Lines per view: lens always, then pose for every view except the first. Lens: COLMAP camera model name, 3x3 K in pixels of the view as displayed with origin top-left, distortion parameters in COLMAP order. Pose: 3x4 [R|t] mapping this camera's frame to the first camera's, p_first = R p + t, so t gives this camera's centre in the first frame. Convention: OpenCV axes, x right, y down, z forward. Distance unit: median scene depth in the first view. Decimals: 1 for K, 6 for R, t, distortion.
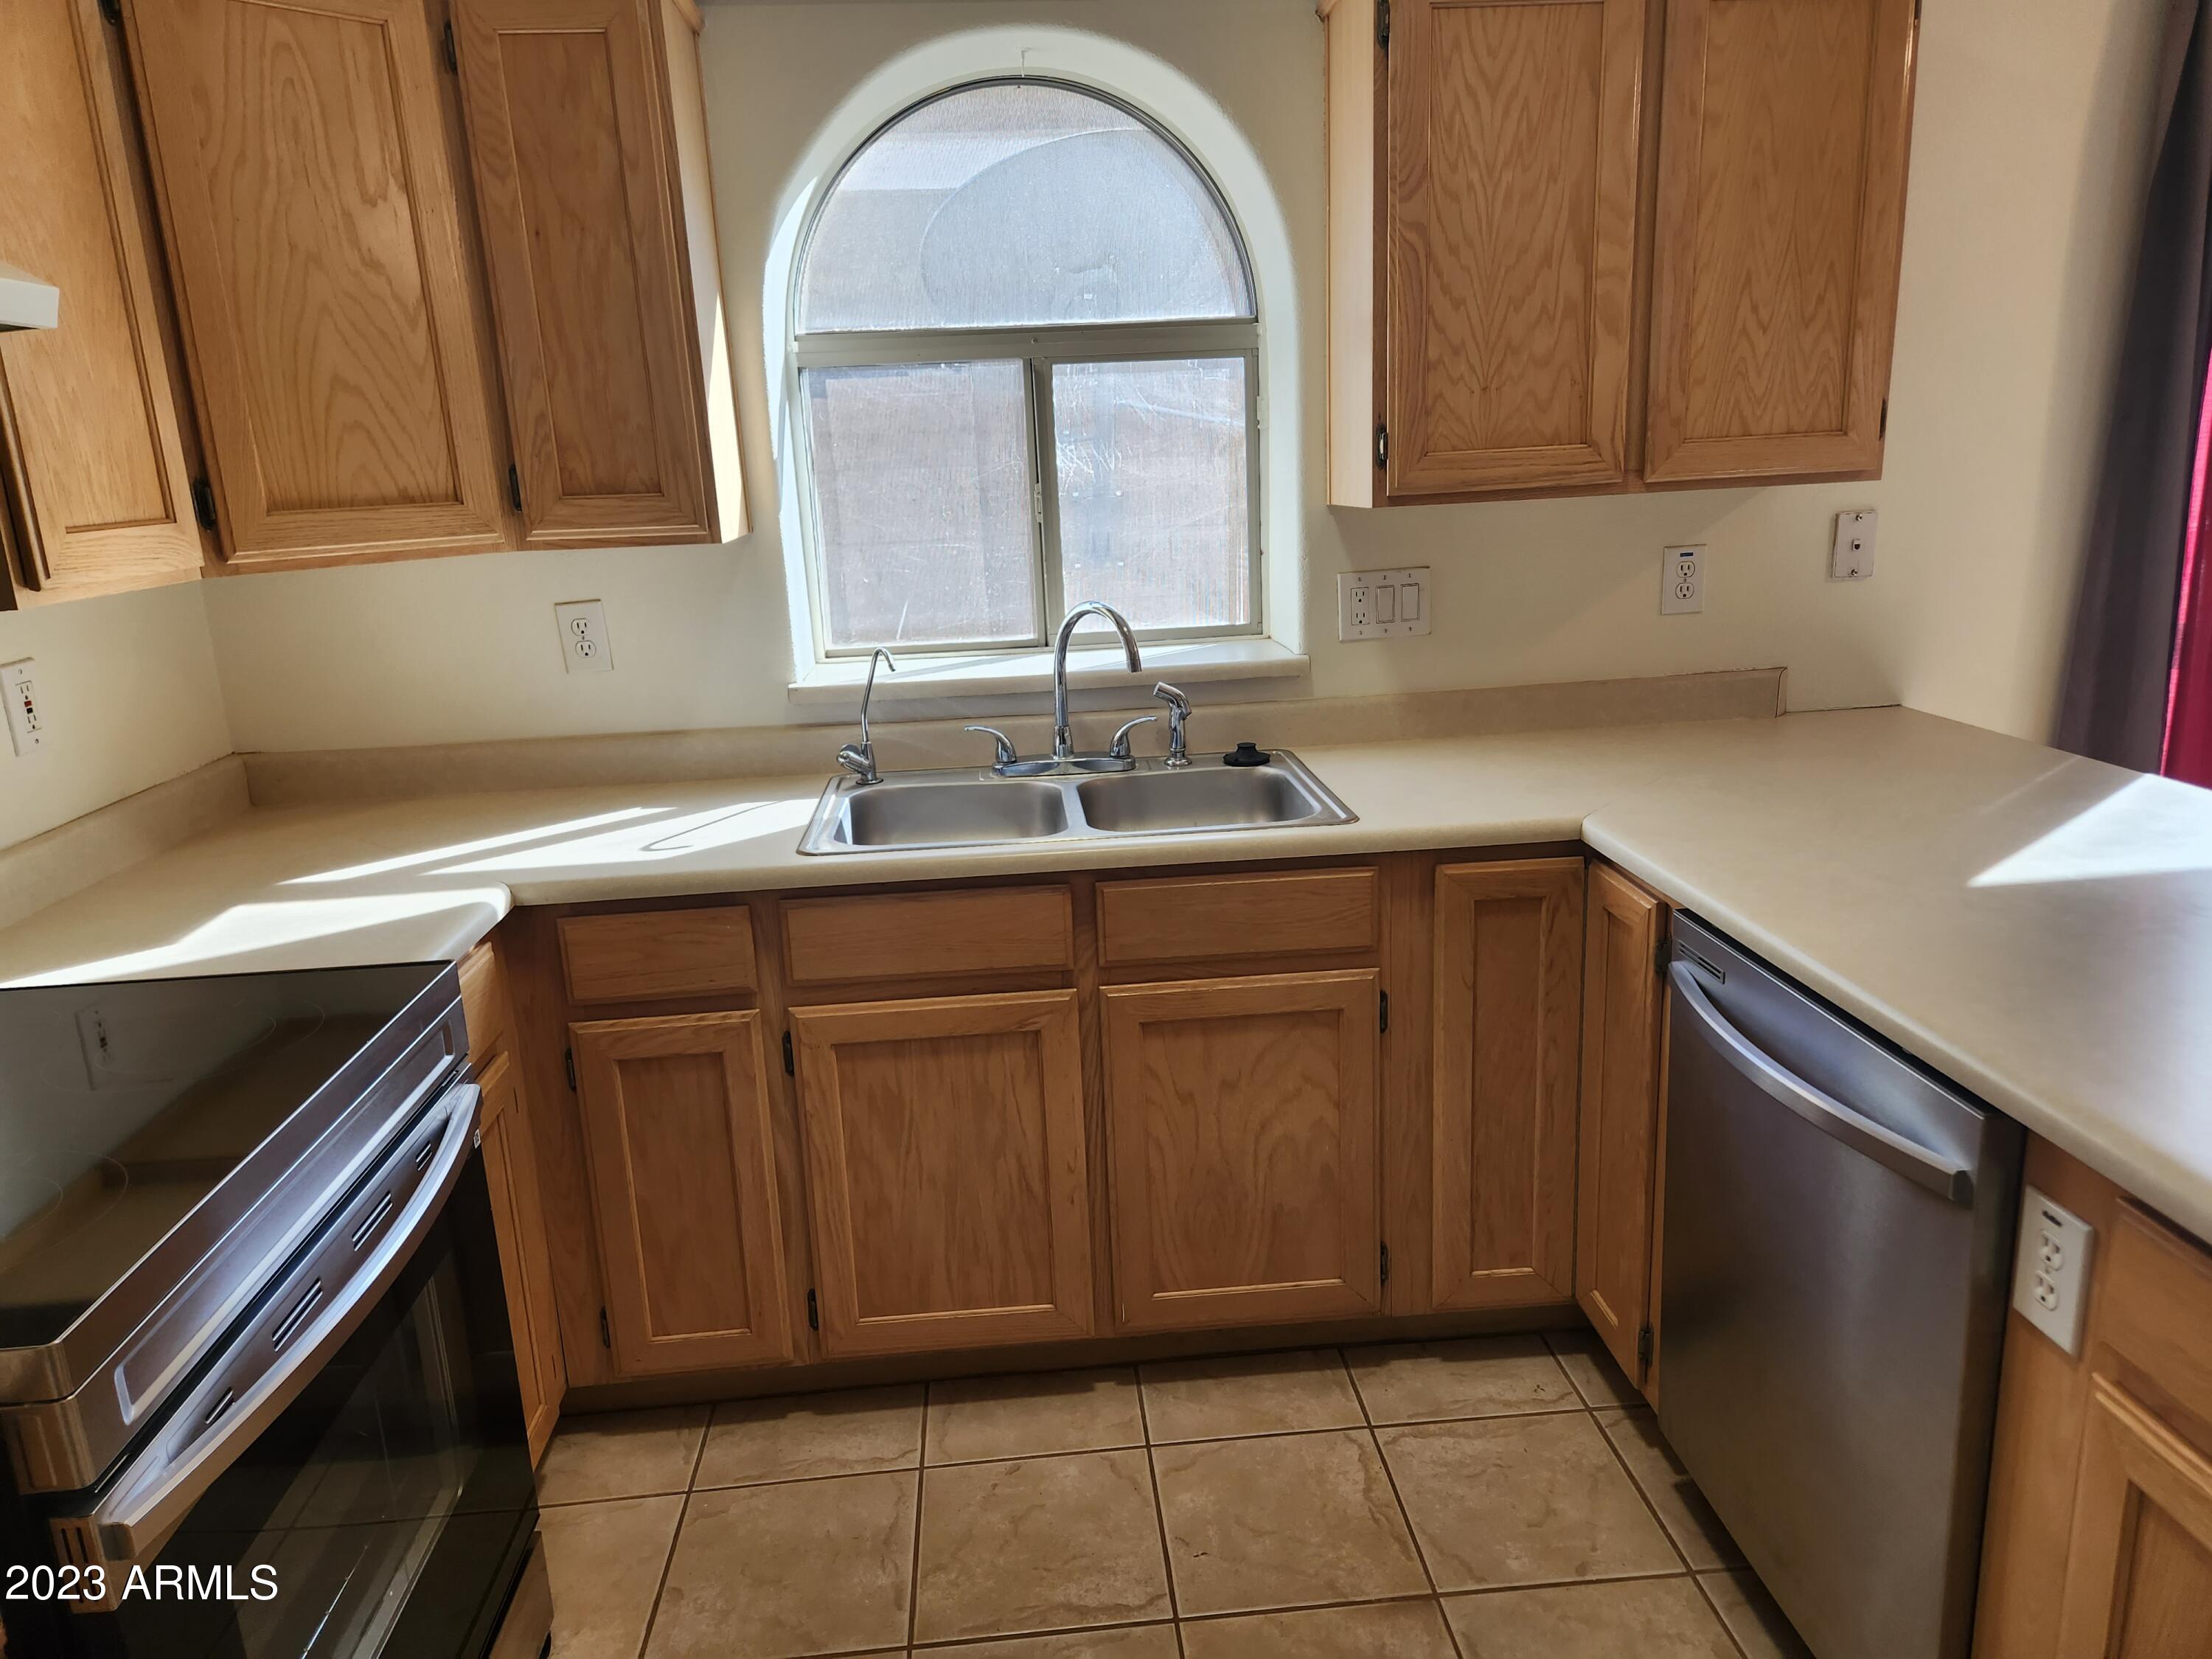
lens RADIAL K [[1487.1, 0, 1106.0], [0, 1487.1, 829.5], [0, 0, 1]] dist [0.045701, -0.002377]
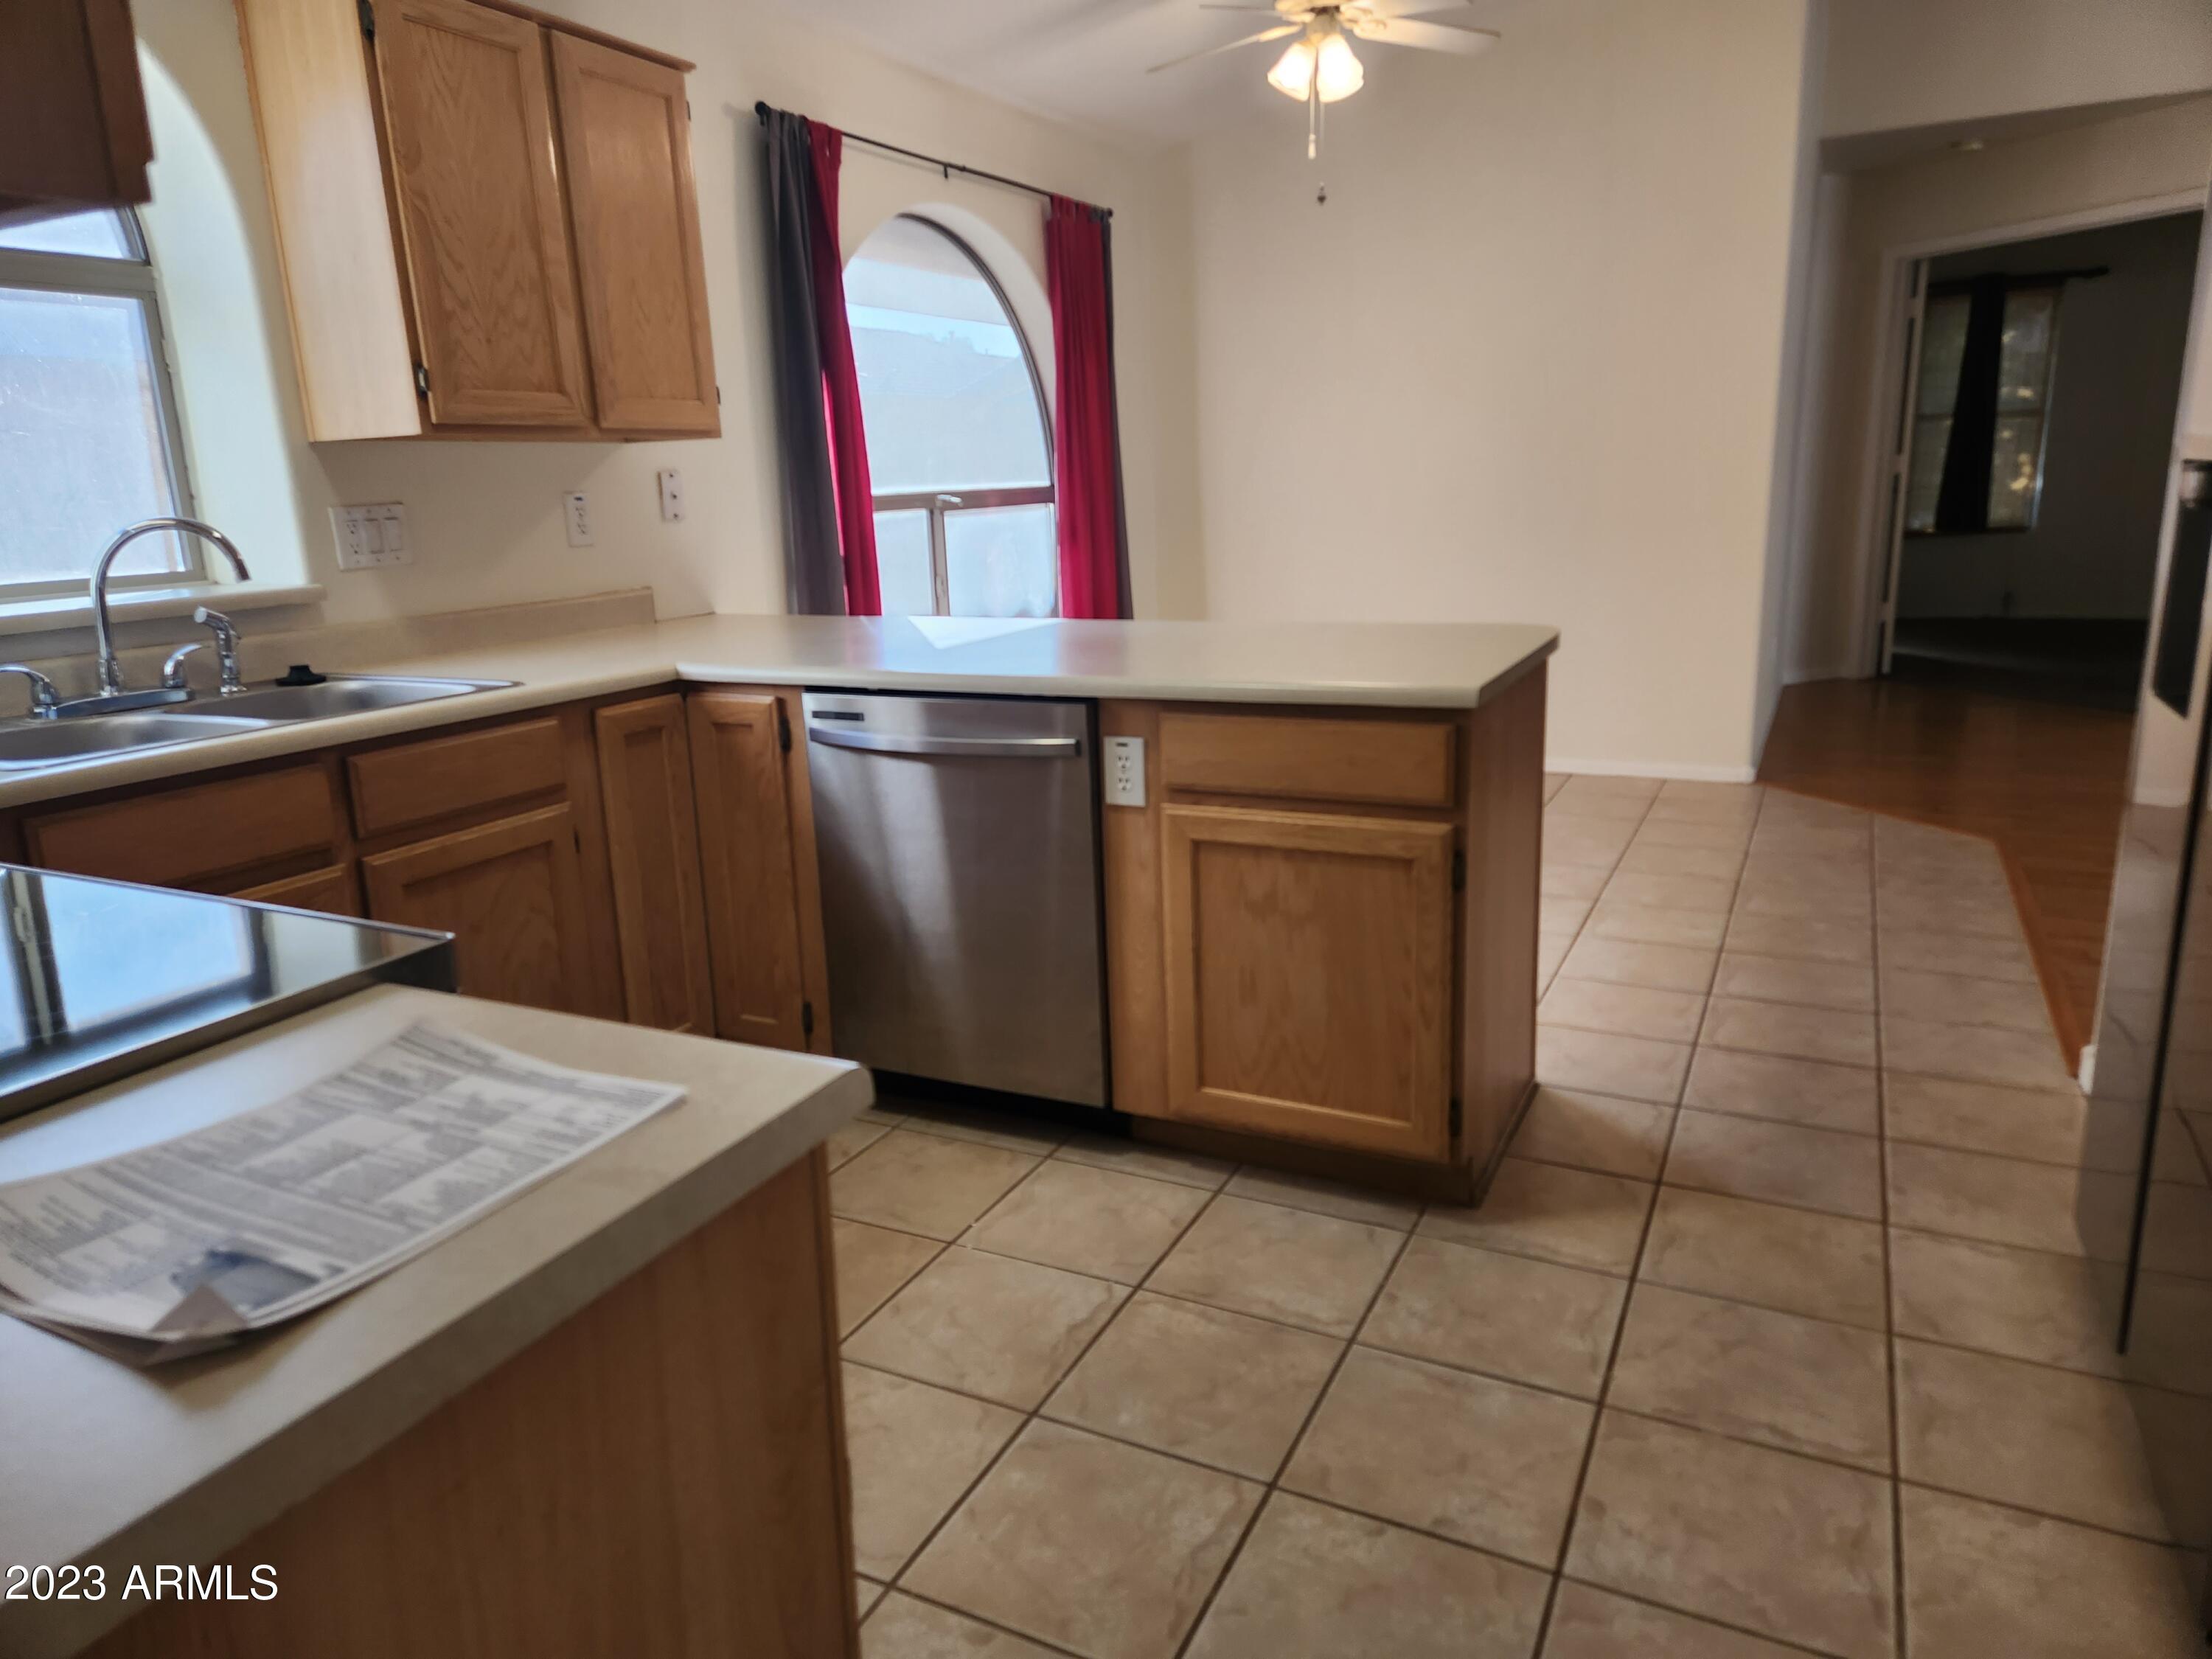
lens RADIAL K [[1487.1, 0, 1106.0], [0, 1487.1, 829.5], [0, 0, 1]] dist [0.045701, -0.002377]
pose [[0.512132, -0.174433, 0.841008, -0.596368], [0.226914, 0.971850, 0.063392, 0.131143], [-0.828391, 0.158372, 0.537297, -0.014897]]
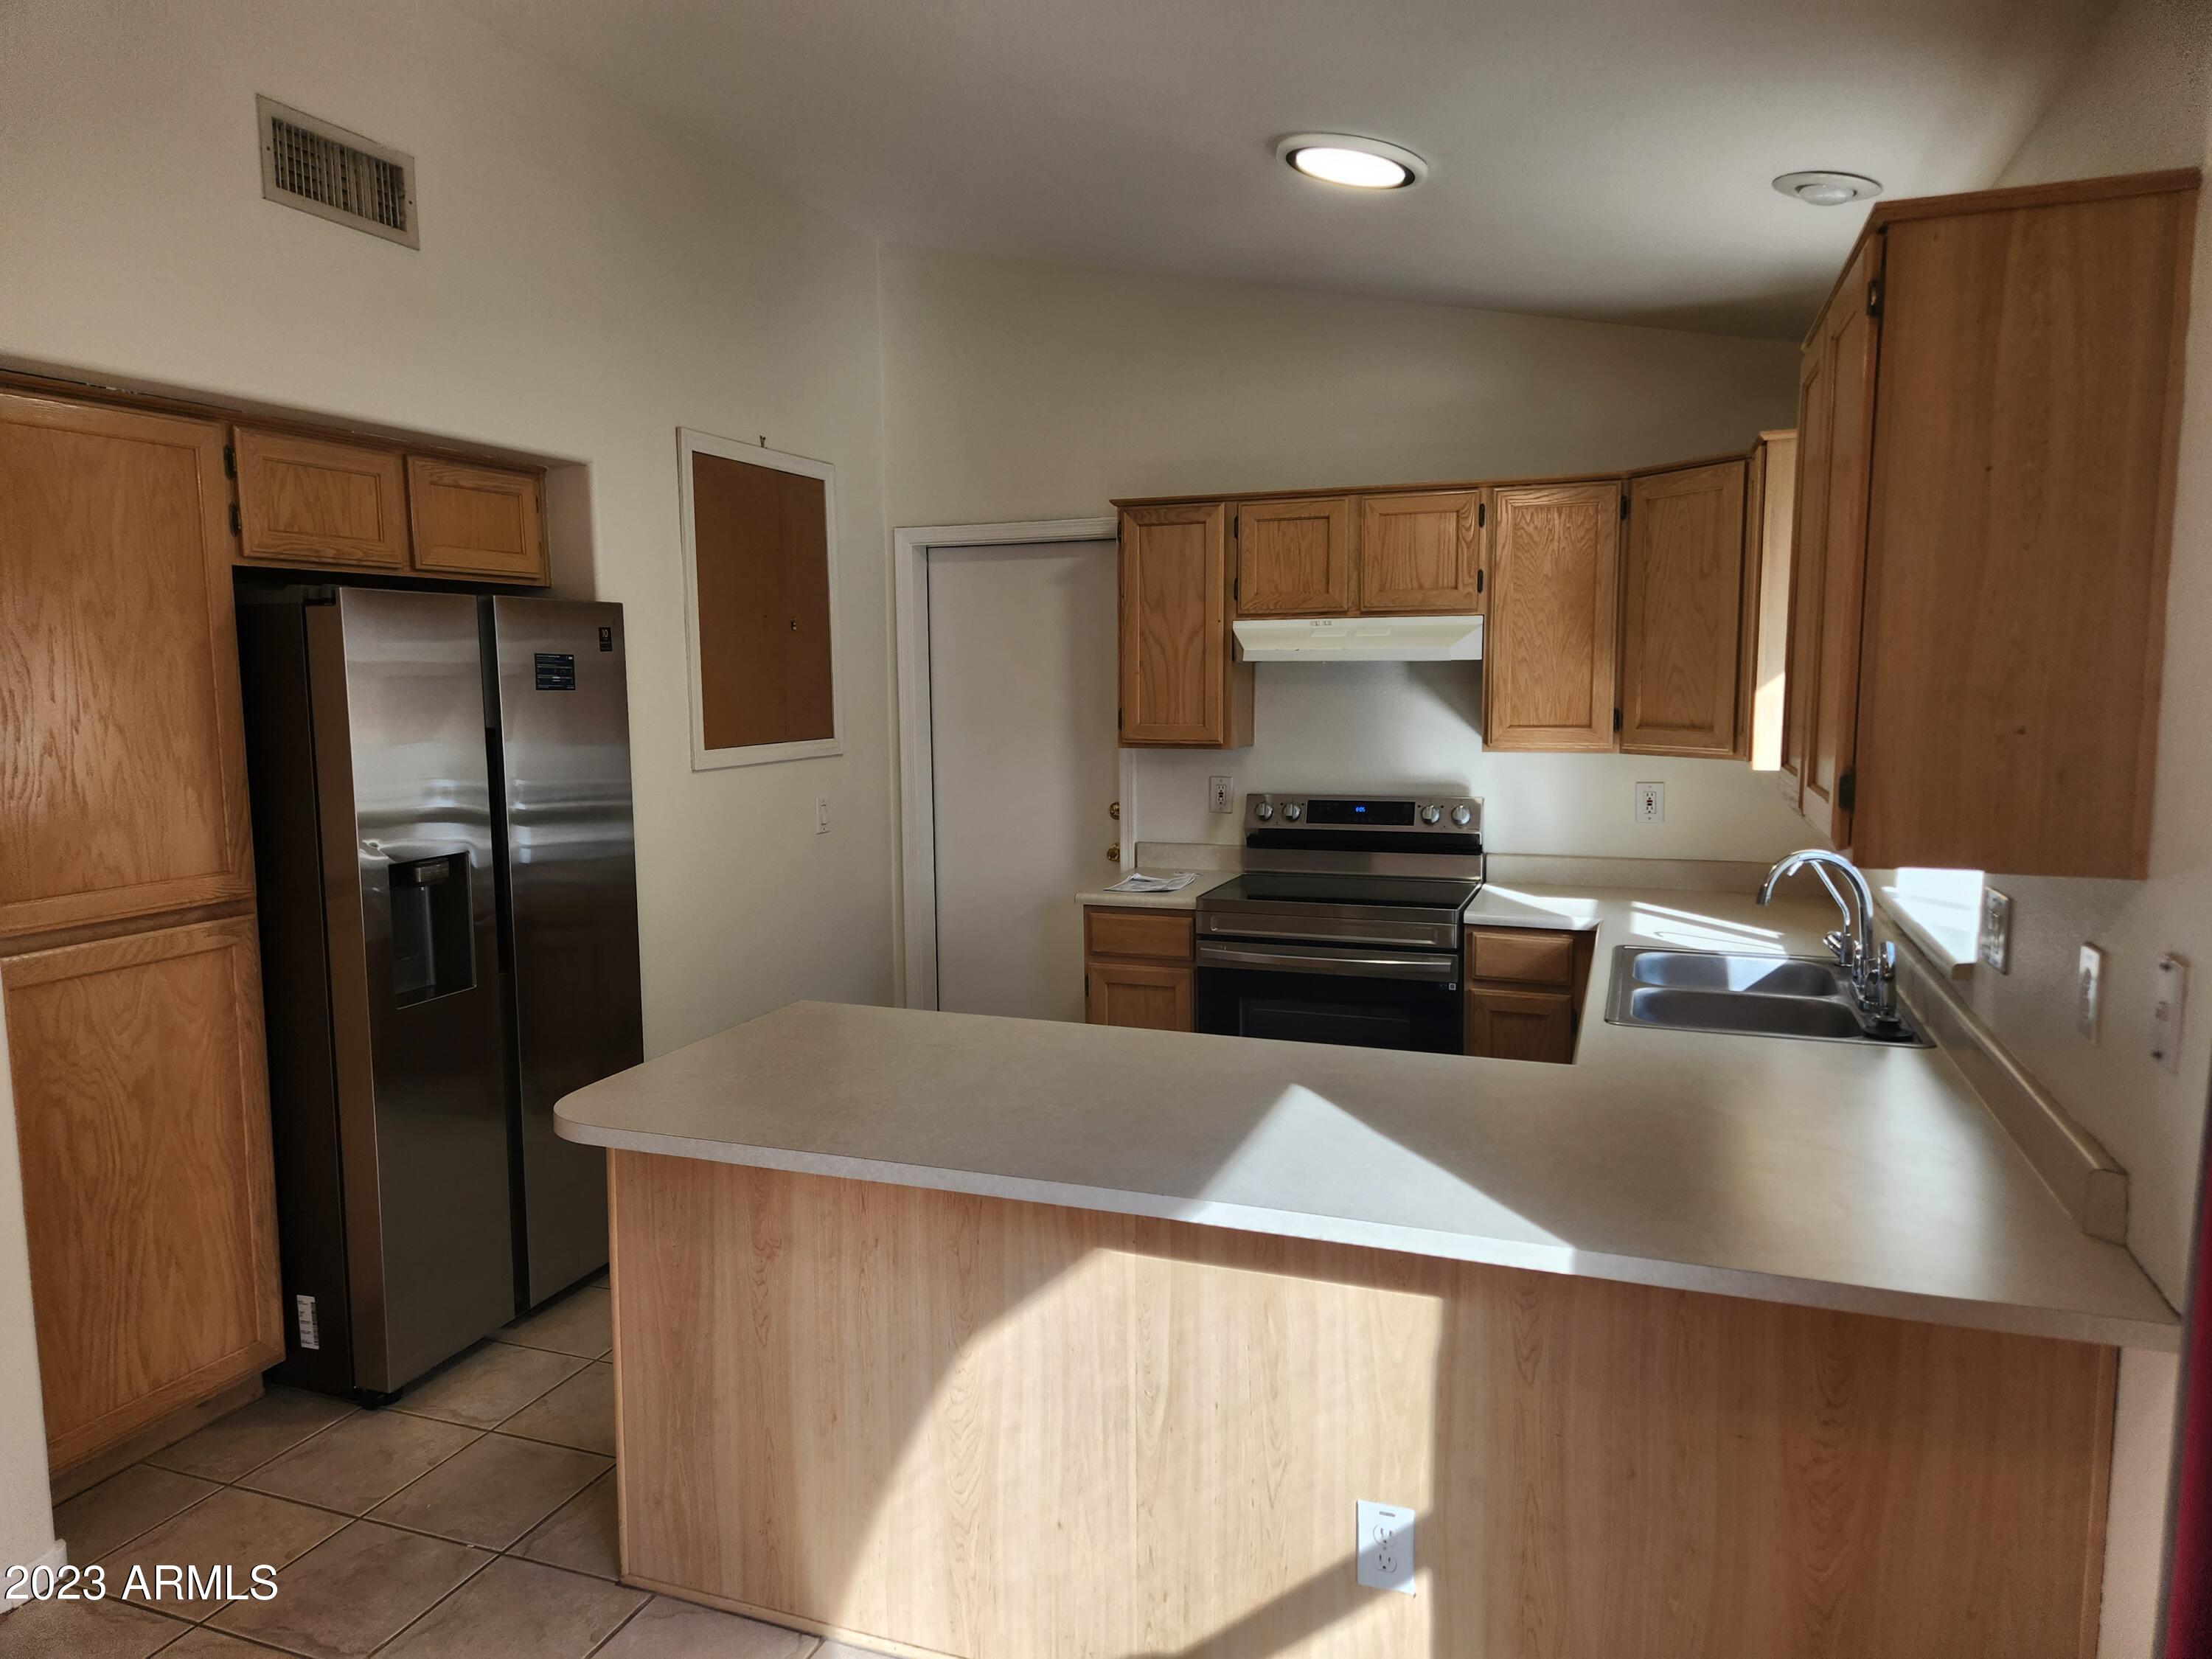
lens RADIAL K [[1463.6, 0, 1106.0], [0, 1463.6, 829.5], [0, 0, 1]] dist [0.079217, -0.072965]
pose [[-0.431334, 0.148689, -0.889855, 1.414250], [-0.196765, 0.947078, 0.253627, -0.391896], [0.880474, 0.284490, -0.379251, 1.012436]]
